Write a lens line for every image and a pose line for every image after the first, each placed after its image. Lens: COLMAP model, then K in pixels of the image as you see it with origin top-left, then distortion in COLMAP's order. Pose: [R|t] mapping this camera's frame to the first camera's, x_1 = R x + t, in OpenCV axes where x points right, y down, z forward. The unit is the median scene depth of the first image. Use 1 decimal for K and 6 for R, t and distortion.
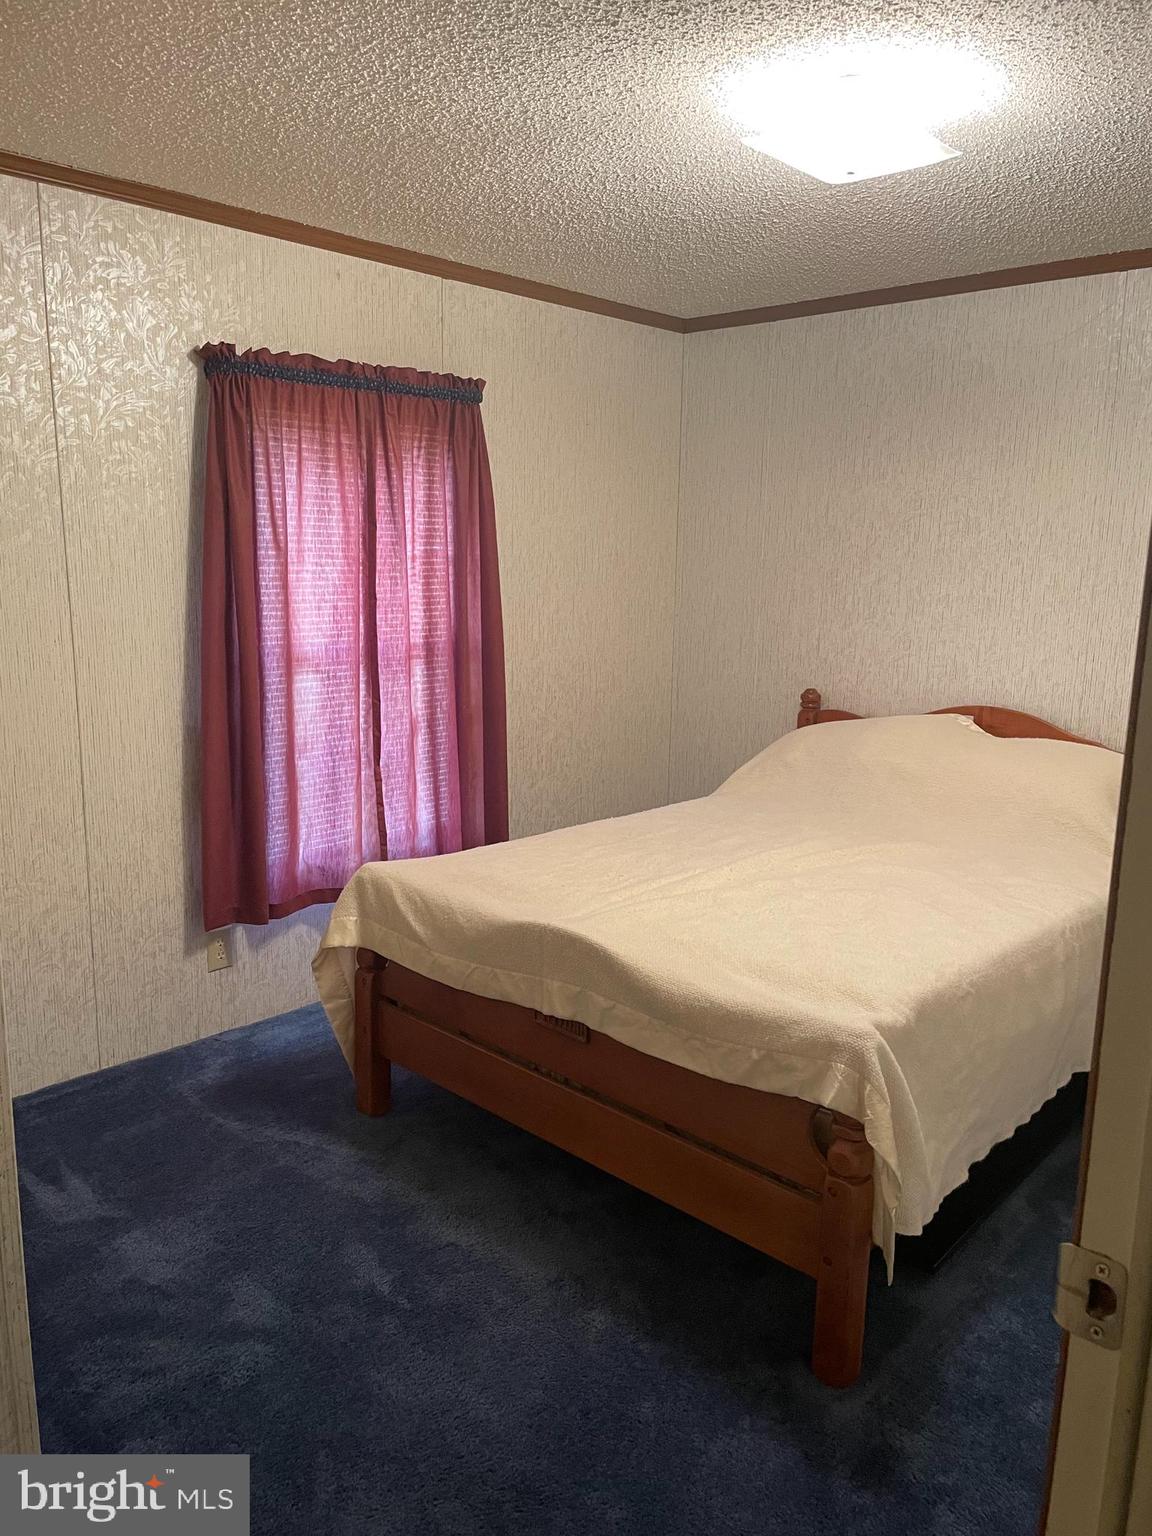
lens RADIAL K [[1162.5, 0, 580.1], [0, 1162.5, 771.9], [0, 0, 1]] dist [0.088331, -0.122212]
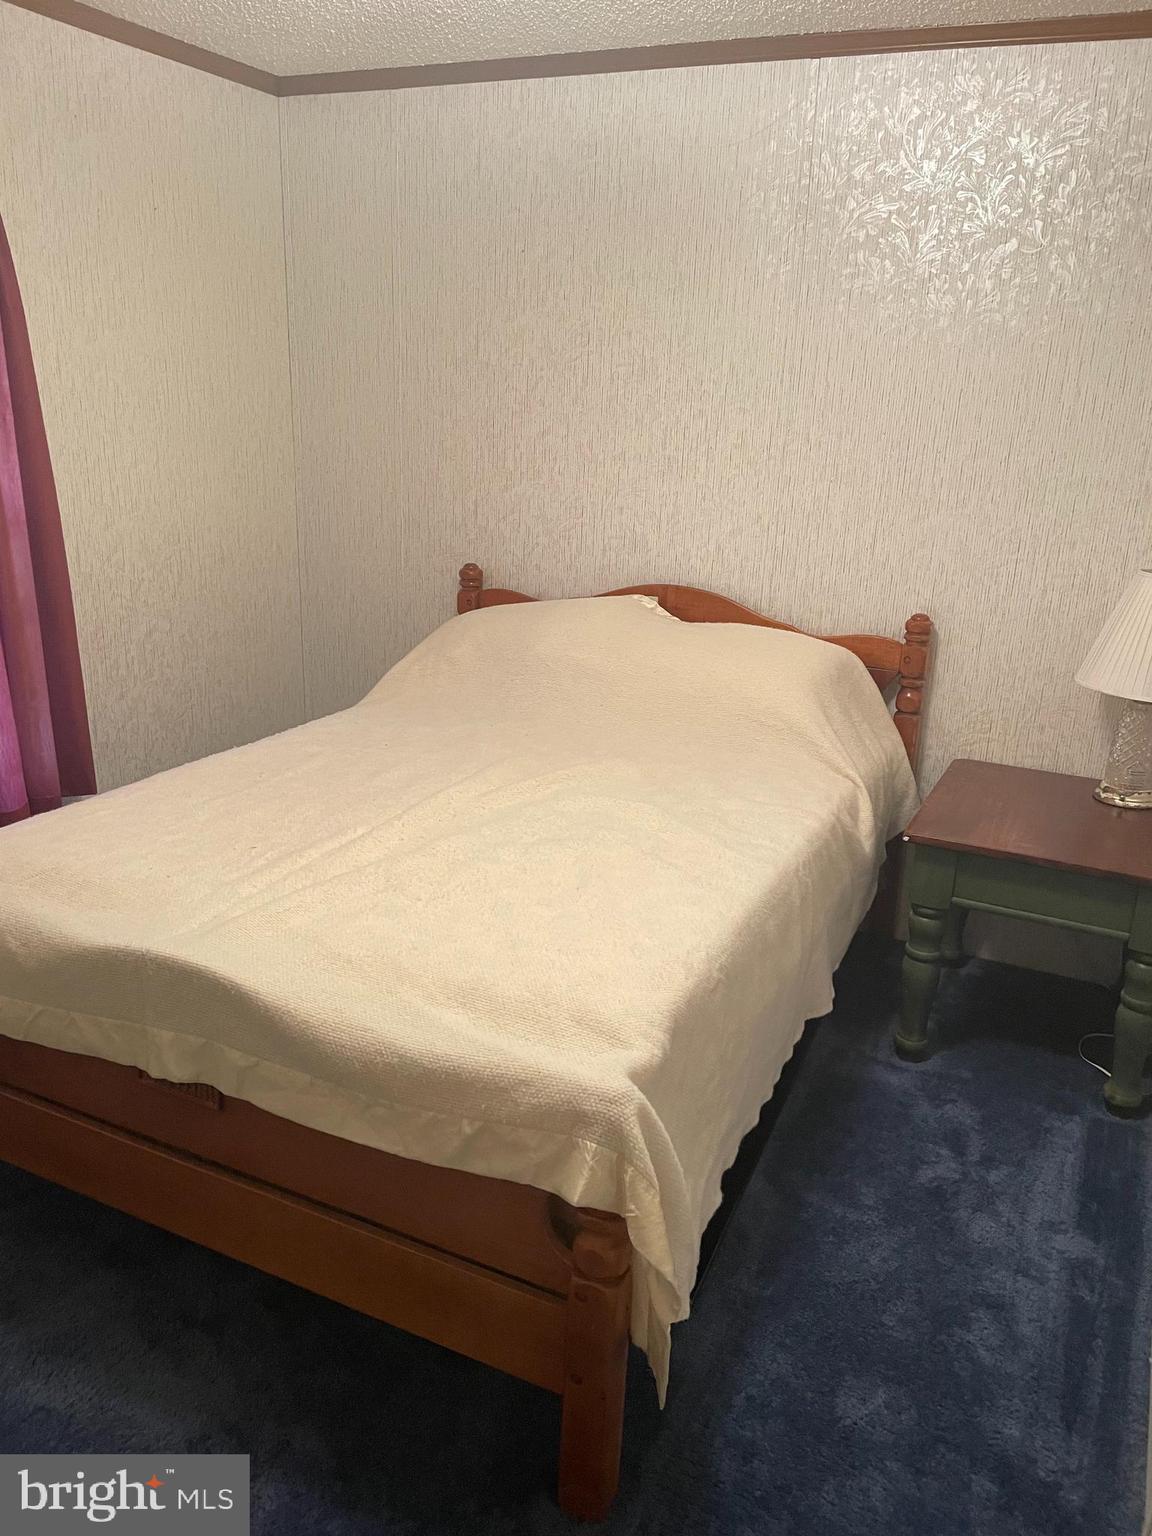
lens RADIAL K [[1162.5, 0, 602.6], [0, 1162.5, 772.1], [0, 0, 1]] dist [0.088331, -0.122212]
pose [[0.944840, -0.080070, 0.317593, 0.013603], [0.037520, 0.989734, 0.137906, -0.056439], [-0.325375, -0.118384, 0.938145, 0.260030]]
